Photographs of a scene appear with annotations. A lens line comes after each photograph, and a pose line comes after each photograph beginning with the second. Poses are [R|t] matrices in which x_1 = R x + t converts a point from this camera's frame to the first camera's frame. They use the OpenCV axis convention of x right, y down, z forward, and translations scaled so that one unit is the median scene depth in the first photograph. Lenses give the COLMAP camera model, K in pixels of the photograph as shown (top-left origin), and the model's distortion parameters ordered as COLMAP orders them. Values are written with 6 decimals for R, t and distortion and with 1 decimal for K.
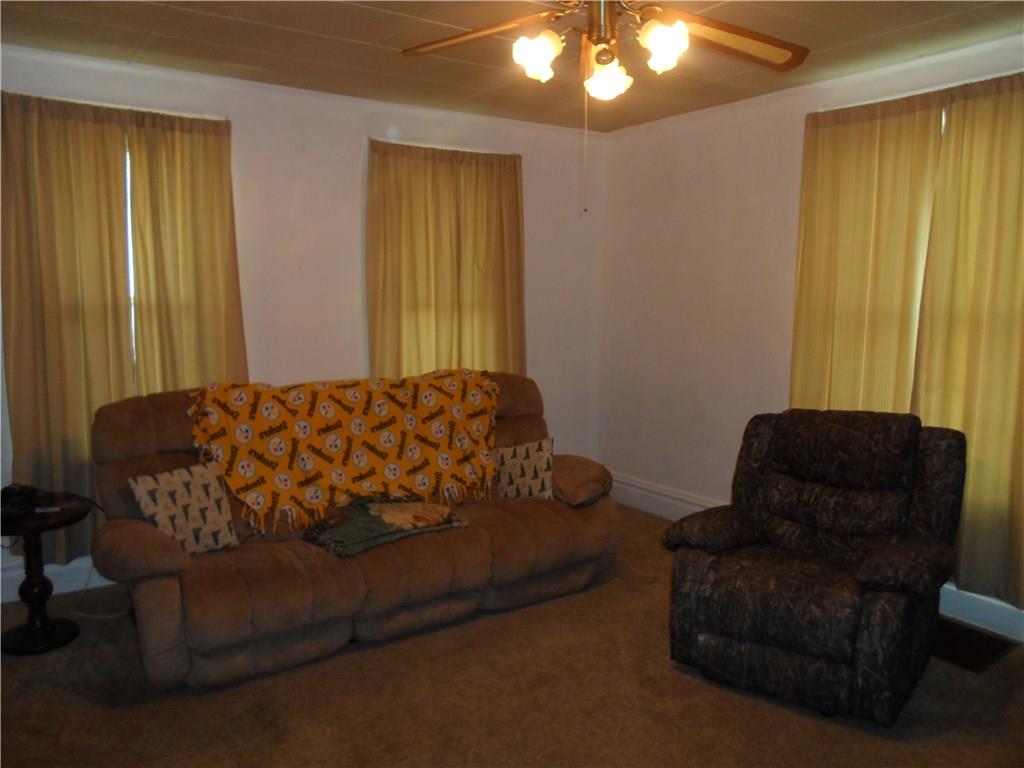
lens RADIAL K [[770.0, 0, 511.2], [0, 770.0, 385.8], [0, 0, 1]] dist [0.009428, 0.003120]
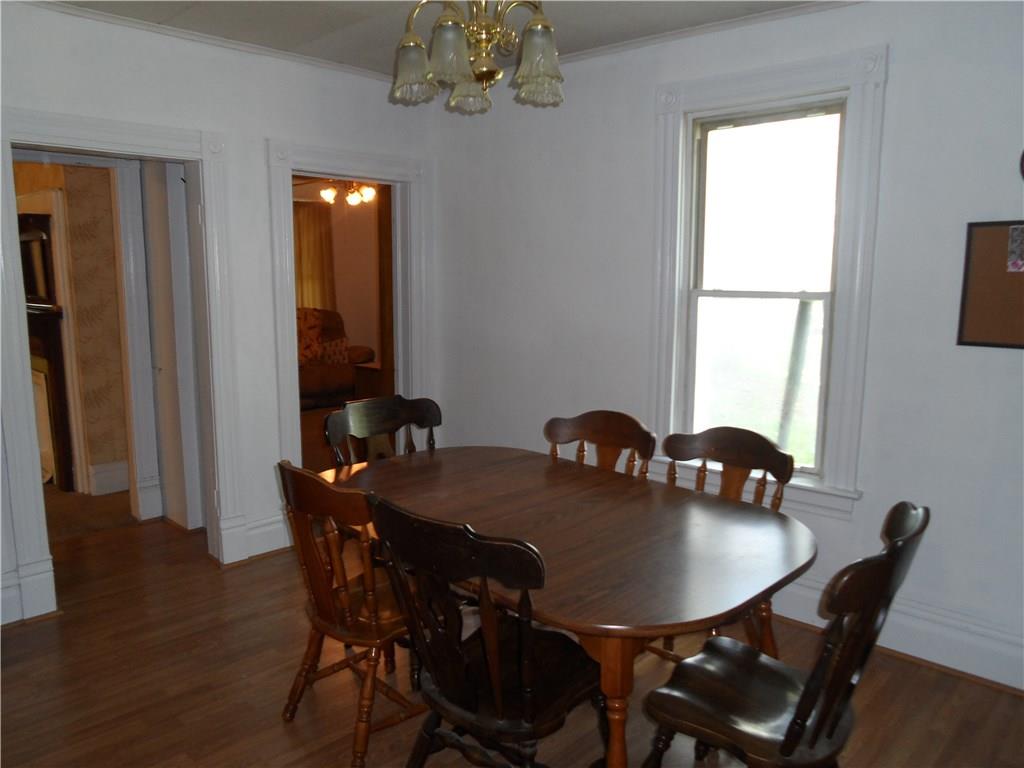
lens RADIAL K [[770.0, 0, 511.1], [0, 770.0, 384.2], [0, 0, 1]] dist [0.009428, 0.003120]
pose [[0.976802, -0.036464, 0.211018, 0.039448], [0.030027, 0.998983, 0.033628, 0.141556], [-0.212029, -0.026511, 0.976904, -1.254578]]
